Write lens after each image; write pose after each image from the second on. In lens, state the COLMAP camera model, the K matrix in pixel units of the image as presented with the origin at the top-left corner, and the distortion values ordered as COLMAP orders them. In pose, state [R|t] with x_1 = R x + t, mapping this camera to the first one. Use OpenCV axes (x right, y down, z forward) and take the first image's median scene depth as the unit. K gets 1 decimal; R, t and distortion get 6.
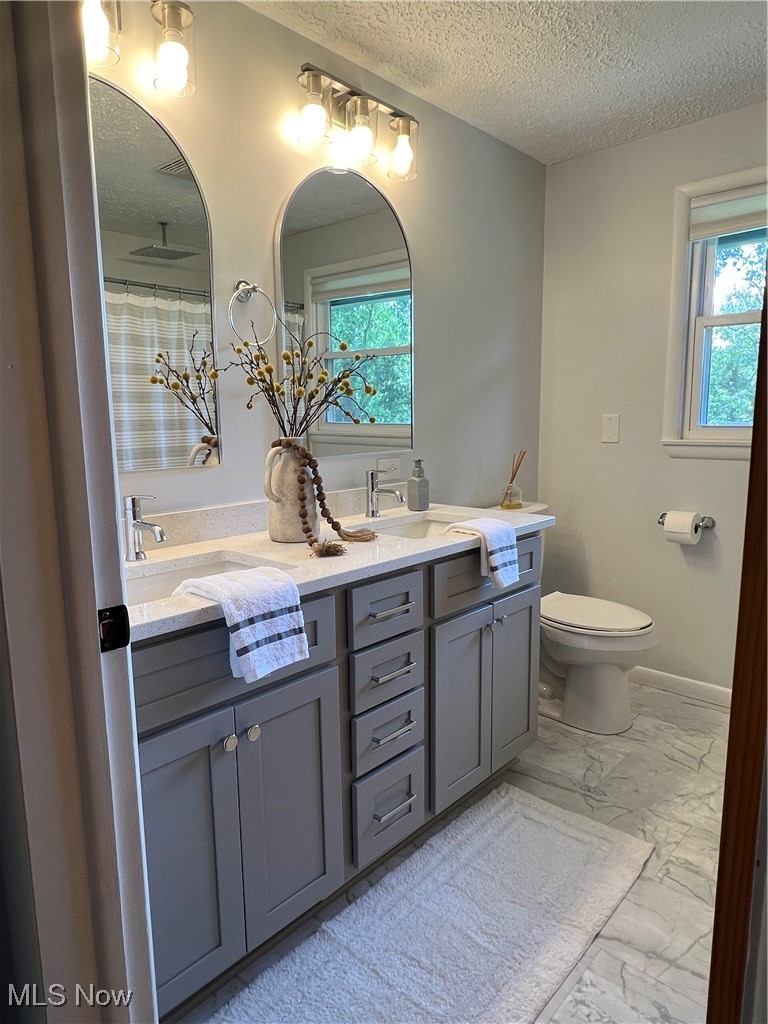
lens RADIAL K [[662.8, 0, 382.1], [0, 662.8, 515.8], [0, 0, 1]] dist [0.006807, 0.002980]
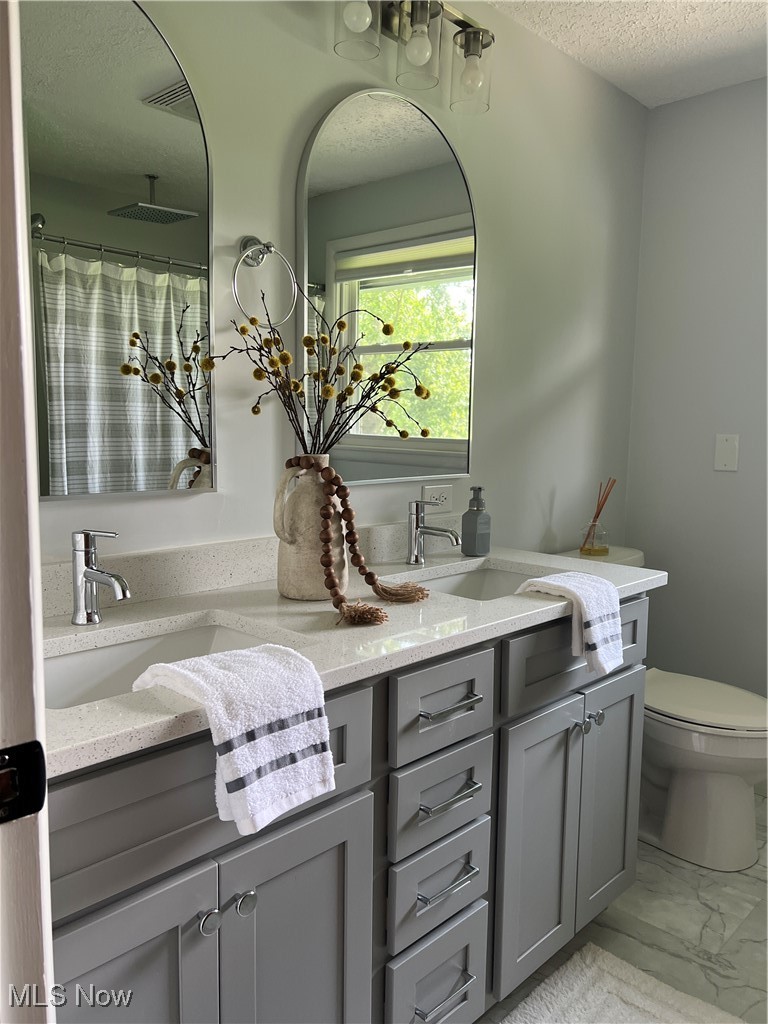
lens RADIAL K [[777.6, 0, 381.5], [0, 777.6, 516.6], [0, 0, 1]] dist [0.054442, -0.039044]
pose [[0.999250, 0.030472, -0.023910, -0.039192], [-0.031295, 0.998903, -0.034837, -0.022603], [0.022822, 0.035559, 0.999107, 0.156512]]
